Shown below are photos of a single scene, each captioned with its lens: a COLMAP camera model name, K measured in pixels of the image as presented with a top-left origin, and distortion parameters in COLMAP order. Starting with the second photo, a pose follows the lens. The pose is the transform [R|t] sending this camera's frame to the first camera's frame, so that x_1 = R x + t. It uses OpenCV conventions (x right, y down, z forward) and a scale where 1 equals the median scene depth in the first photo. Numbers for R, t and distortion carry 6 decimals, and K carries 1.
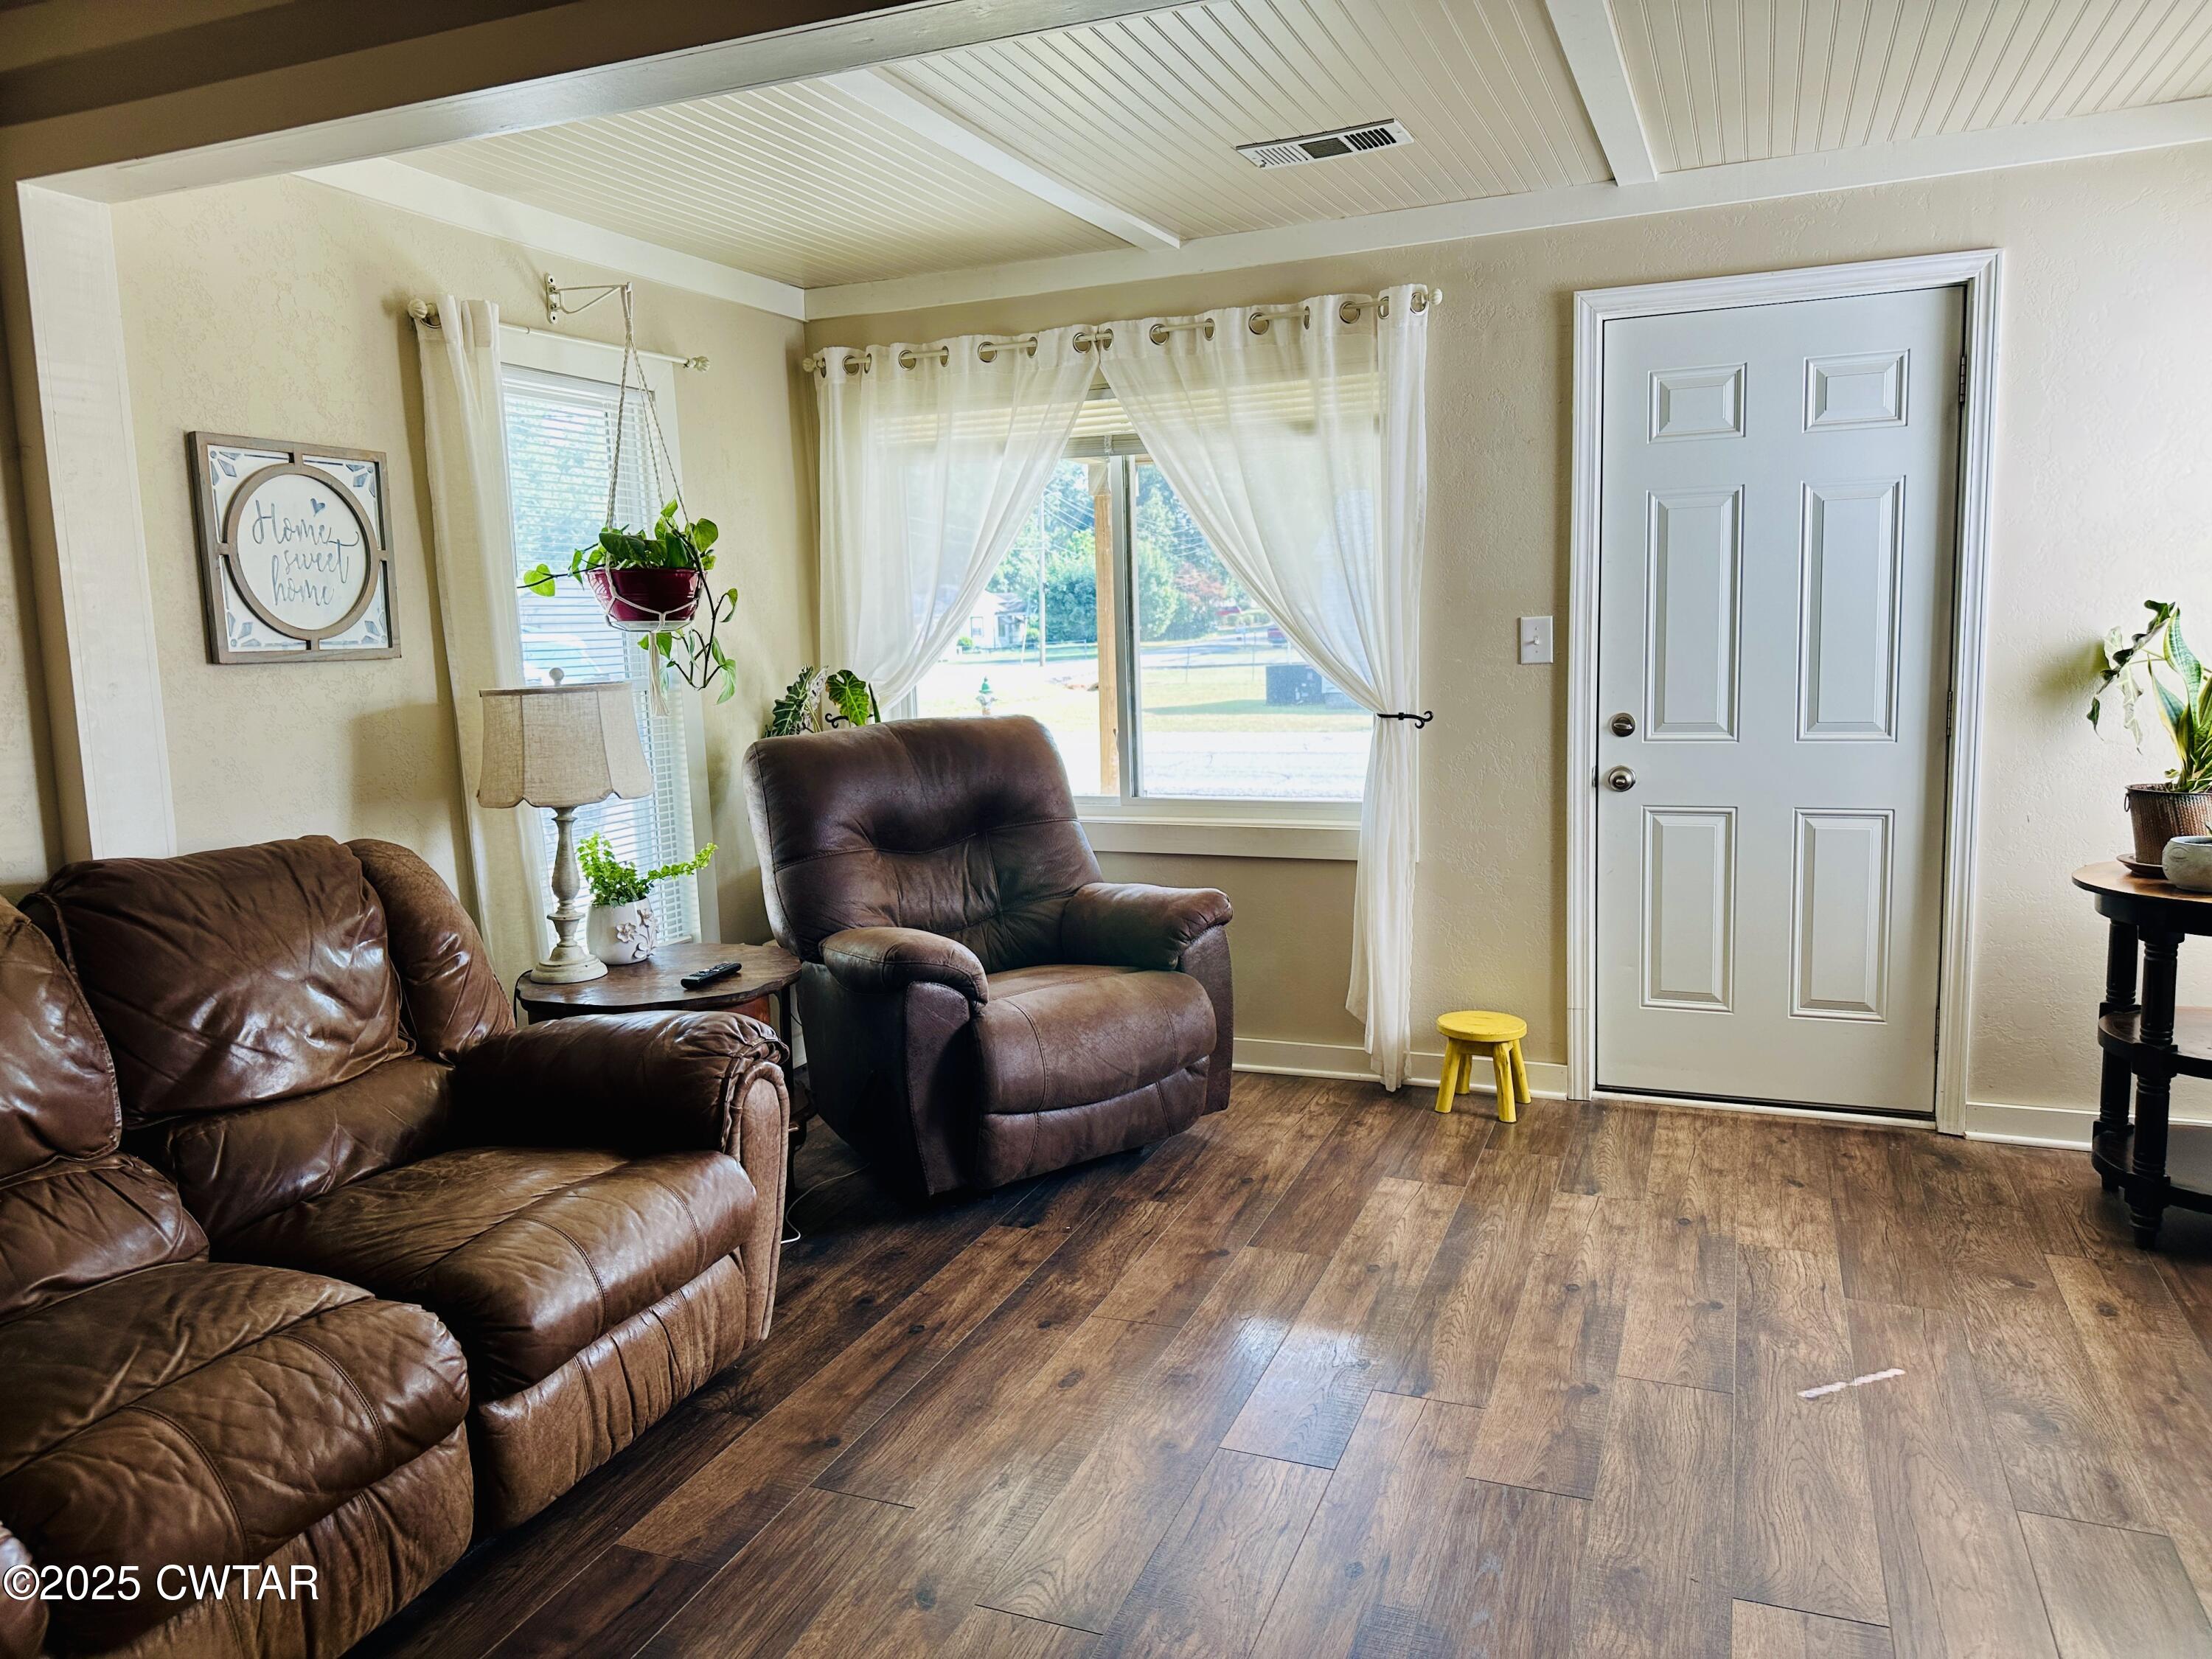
lens RADIAL K [[1582.9, 0, 1057.7], [0, 1582.9, 820.3], [0, 0, 1]] dist [0.062043, -0.074674]
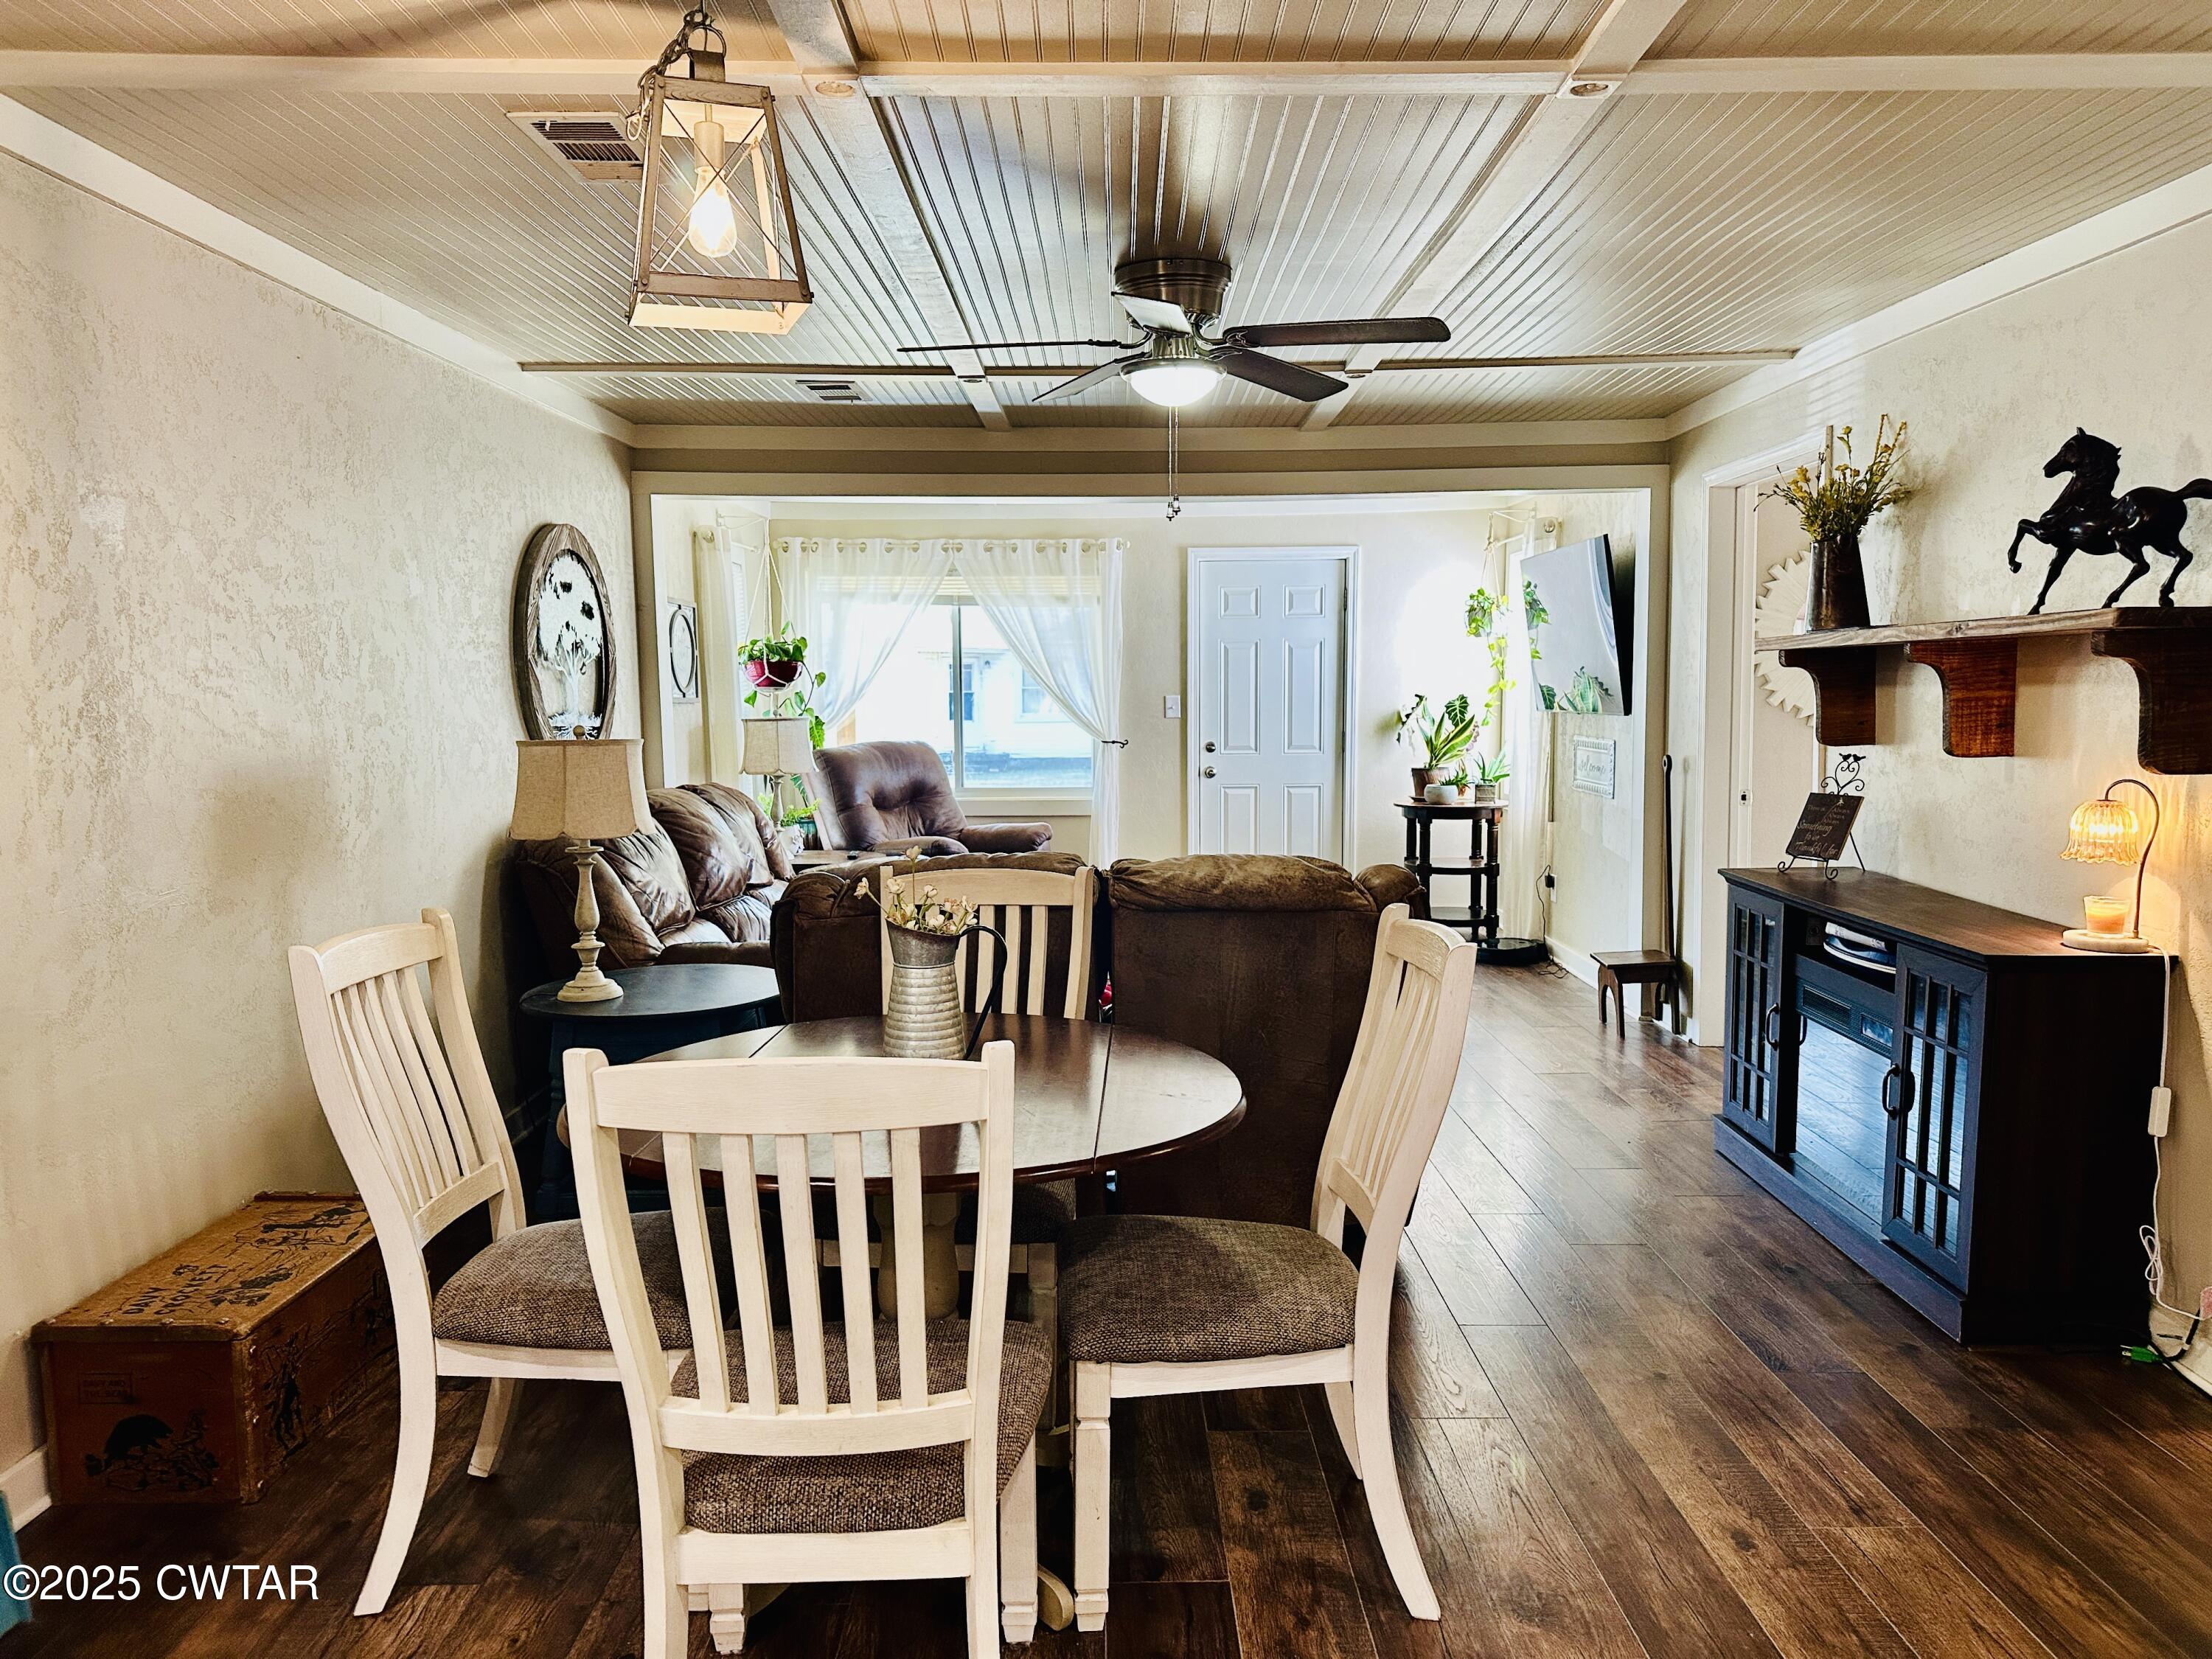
lens RADIAL K [[1582.9, 0, 1093.0], [0, 1582.9, 834.4], [0, 0, 1]] dist [0.062043, -0.074674]
pose [[0.913347, -0.012512, 0.406990, -0.678530], [0.029743, 0.998908, -0.036040, 0.133761], [-0.406095, 0.045022, 0.912721, -0.901011]]
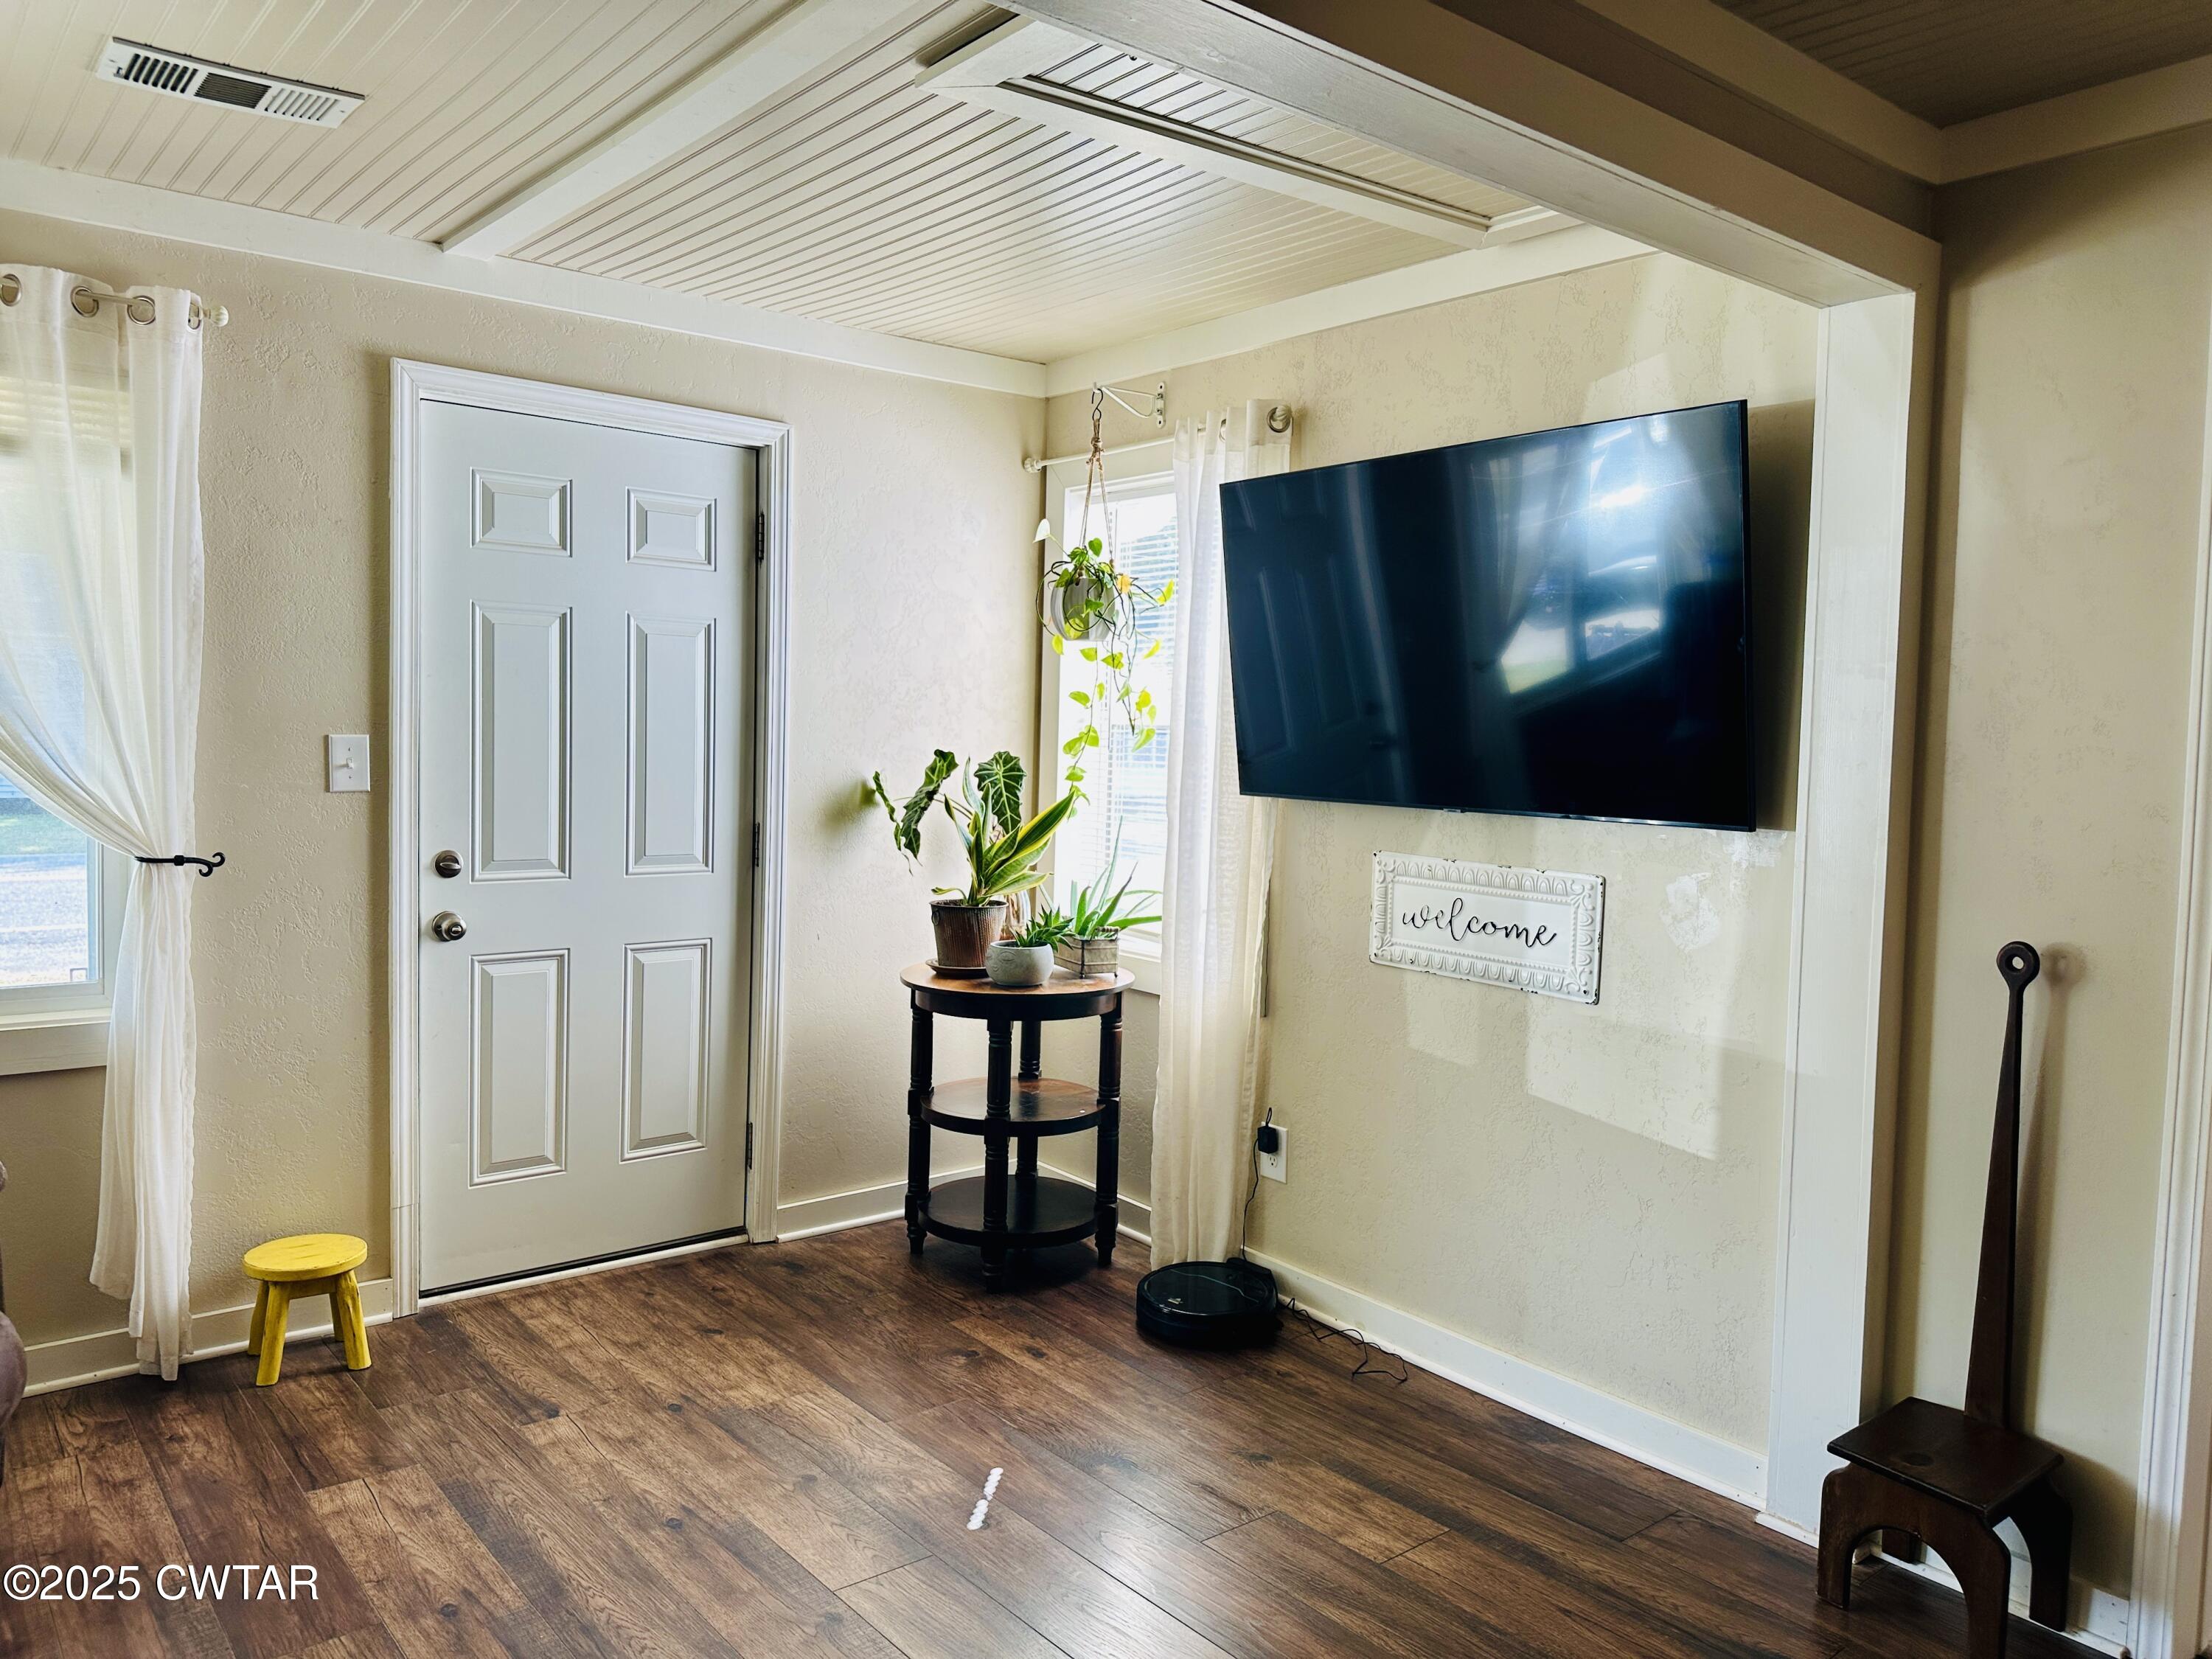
lens RADIAL K [[1582.9, 0, 1050.0], [0, 1582.9, 828.9], [0, 0, 1]] dist [0.062043, -0.074674]
pose [[0.456590, -0.012046, 0.889596, -0.275157], [0.076210, 0.996763, -0.025619, -0.032733], [-0.886407, 0.079493, 0.456030, 0.322706]]
